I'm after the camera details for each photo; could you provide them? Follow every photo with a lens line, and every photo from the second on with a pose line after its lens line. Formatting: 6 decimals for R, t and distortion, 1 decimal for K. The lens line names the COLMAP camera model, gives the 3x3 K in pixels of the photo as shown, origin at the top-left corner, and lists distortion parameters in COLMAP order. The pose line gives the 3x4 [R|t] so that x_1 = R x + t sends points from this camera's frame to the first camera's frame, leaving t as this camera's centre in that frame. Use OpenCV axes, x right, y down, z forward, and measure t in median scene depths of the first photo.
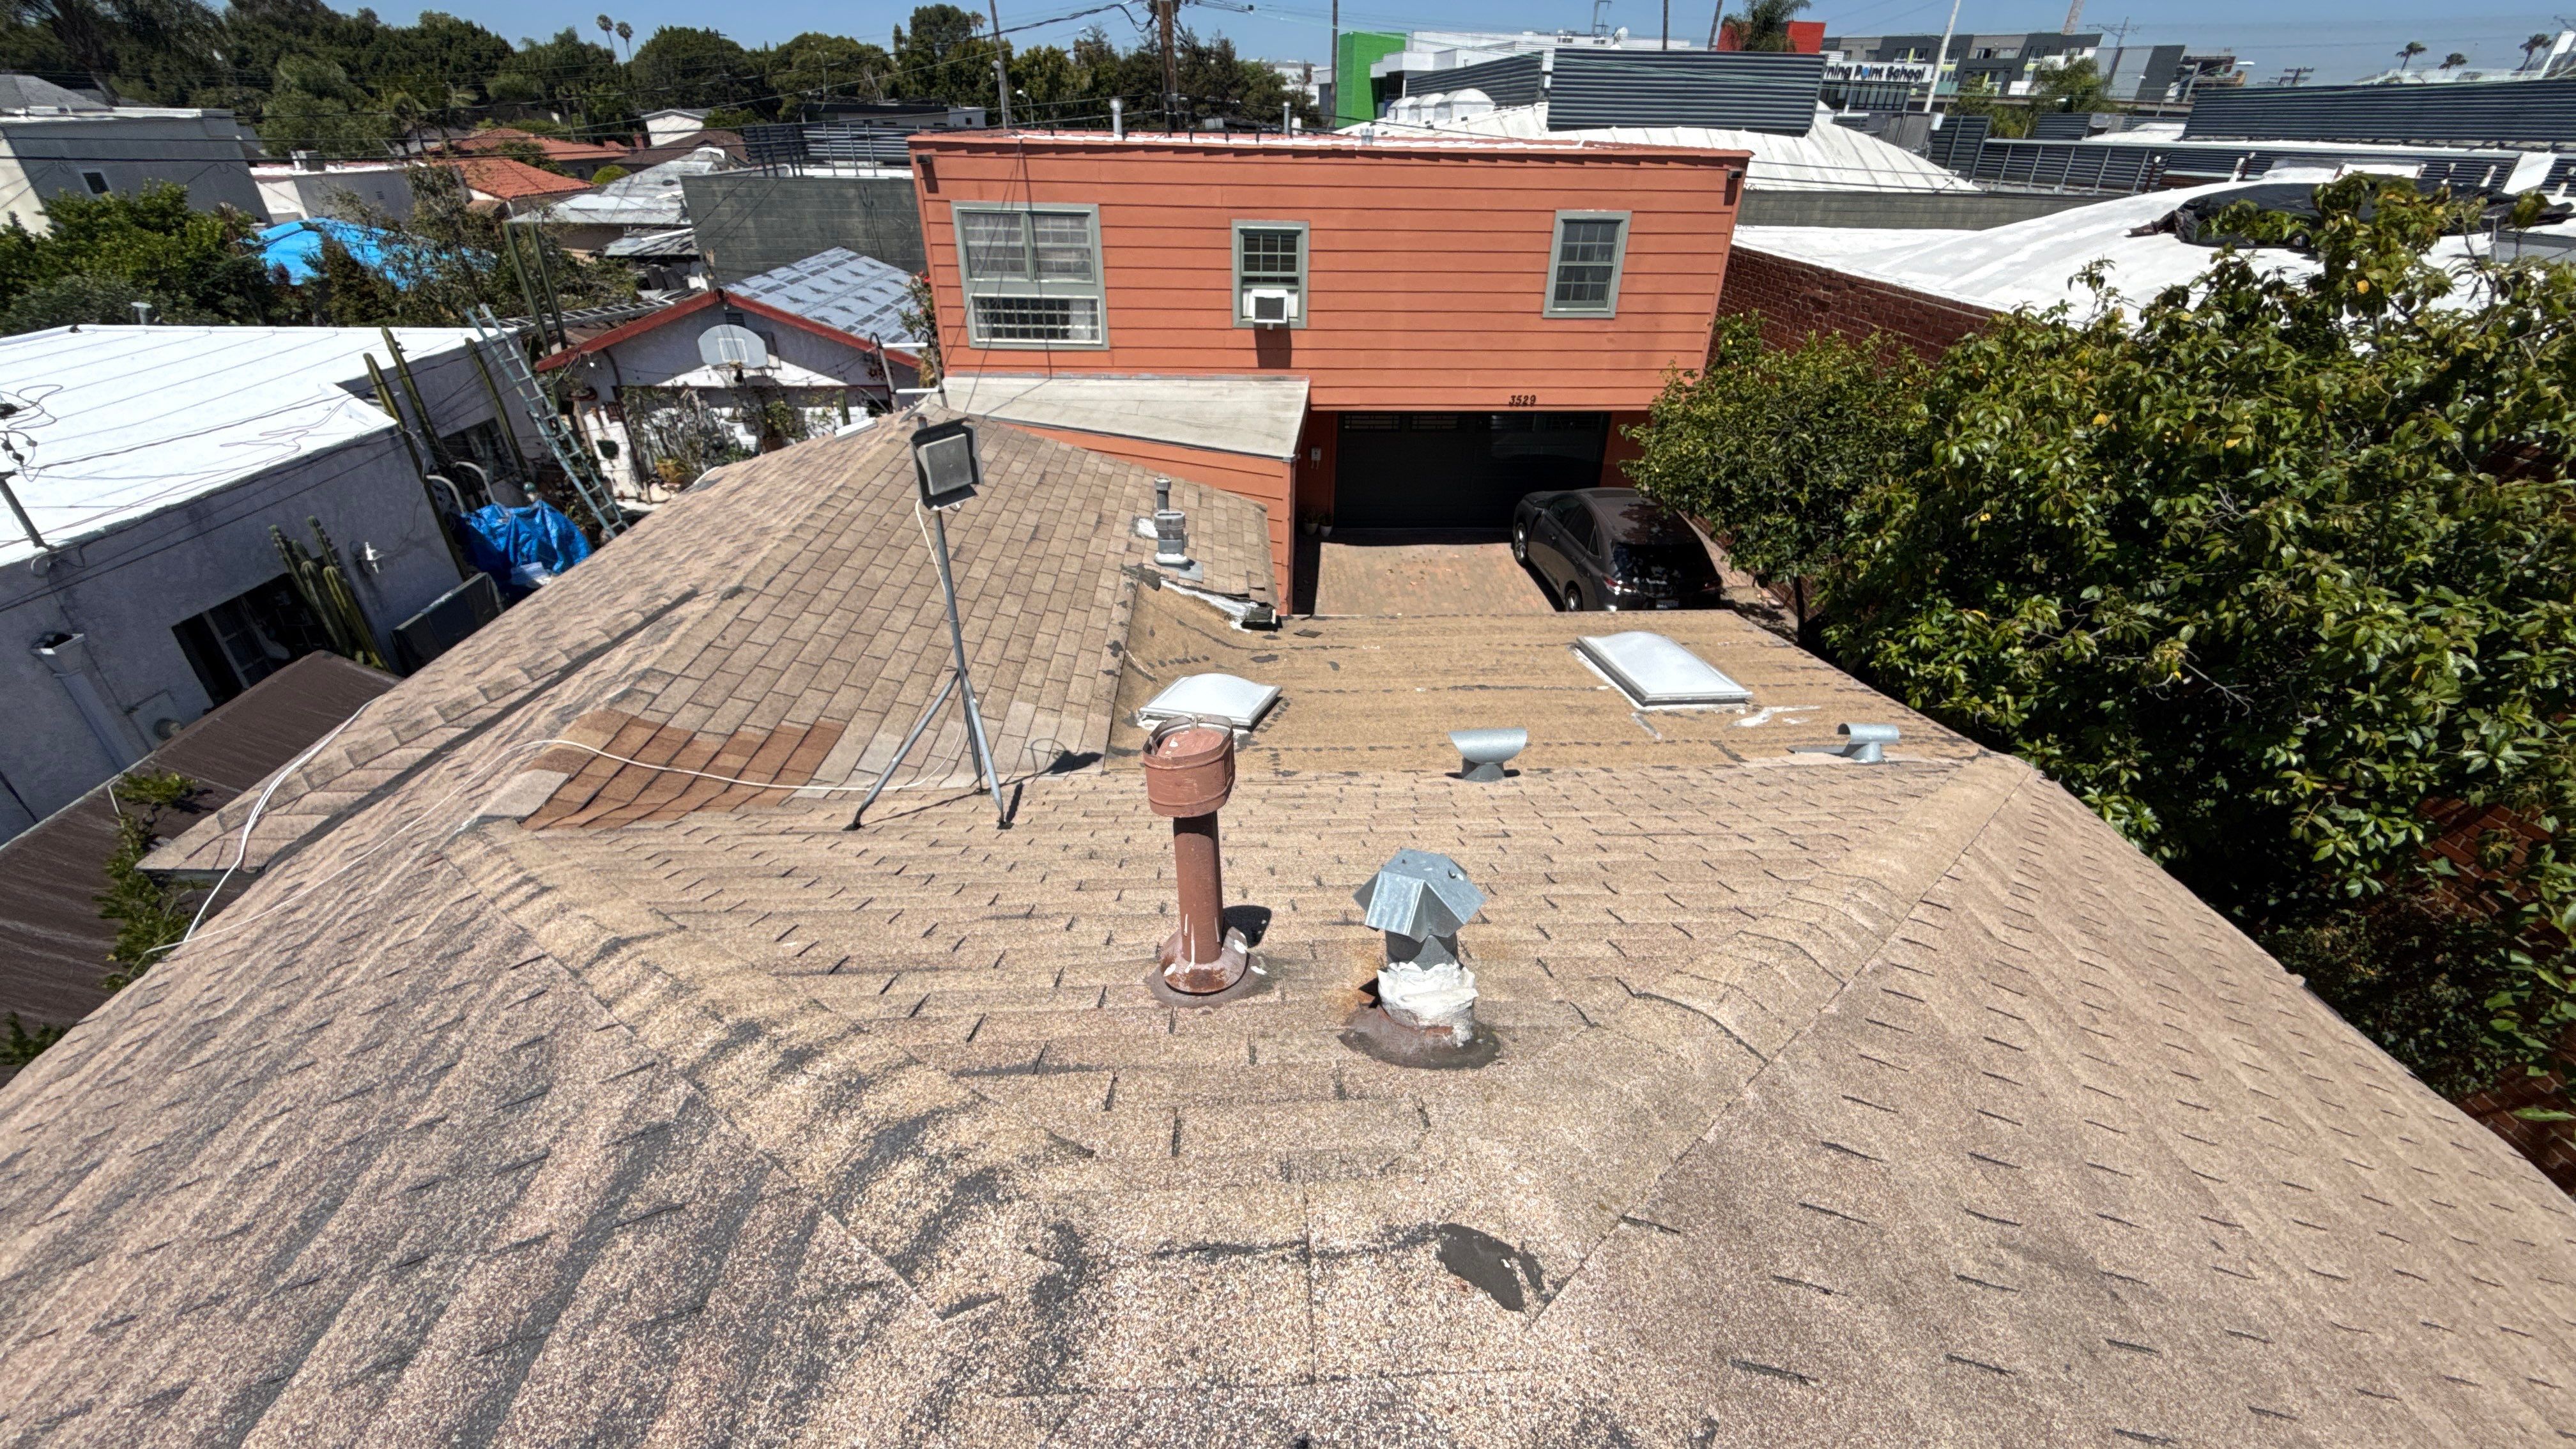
lens RADIAL K [[1024.1, 0, 1287.5], [0, 1024.1, 718.6], [0, 0, 1]] dist [-0.001734, 0.000545]
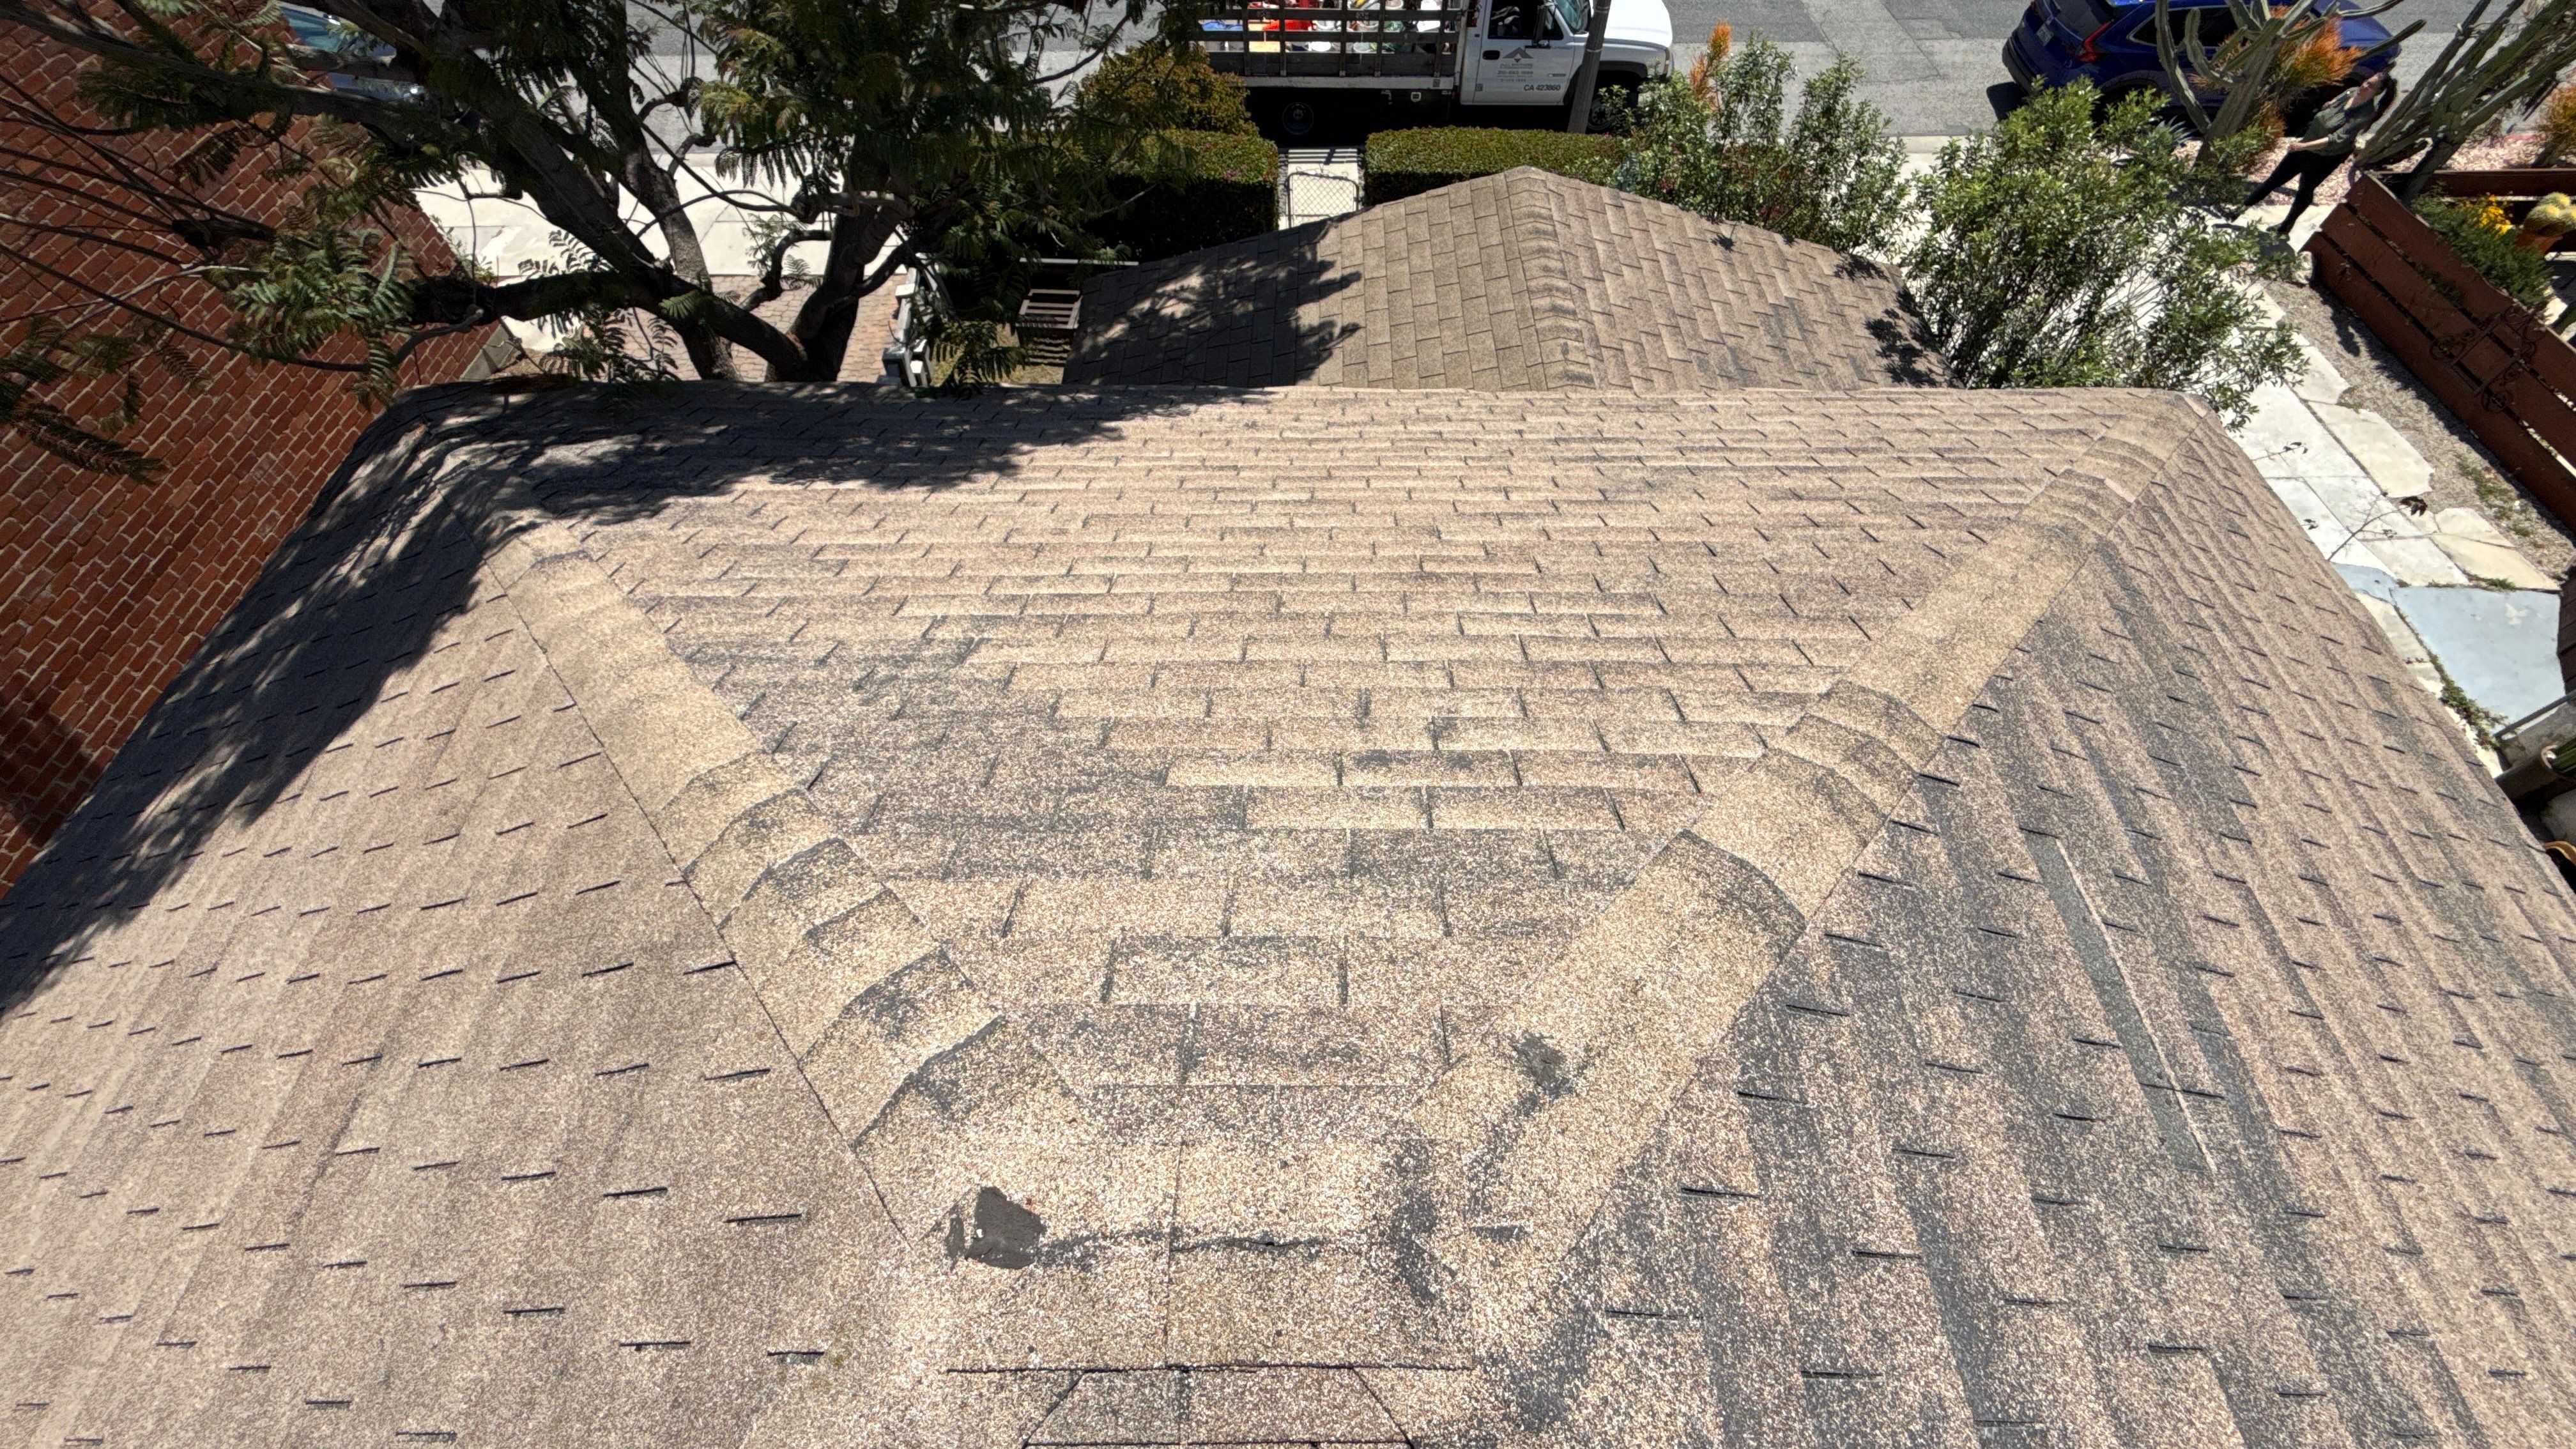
lens RADIAL K [[1024.1, 0, 1287.5], [0, 1024.1, 718.6], [0, 0, 1]] dist [-0.001734, 0.000545]
pose [[-0.998190, -0.049615, 0.033988, -0.102363], [0.029943, 0.080110, 0.996336, -0.520776], [-0.052156, 0.995551, -0.078479, 0.563349]]
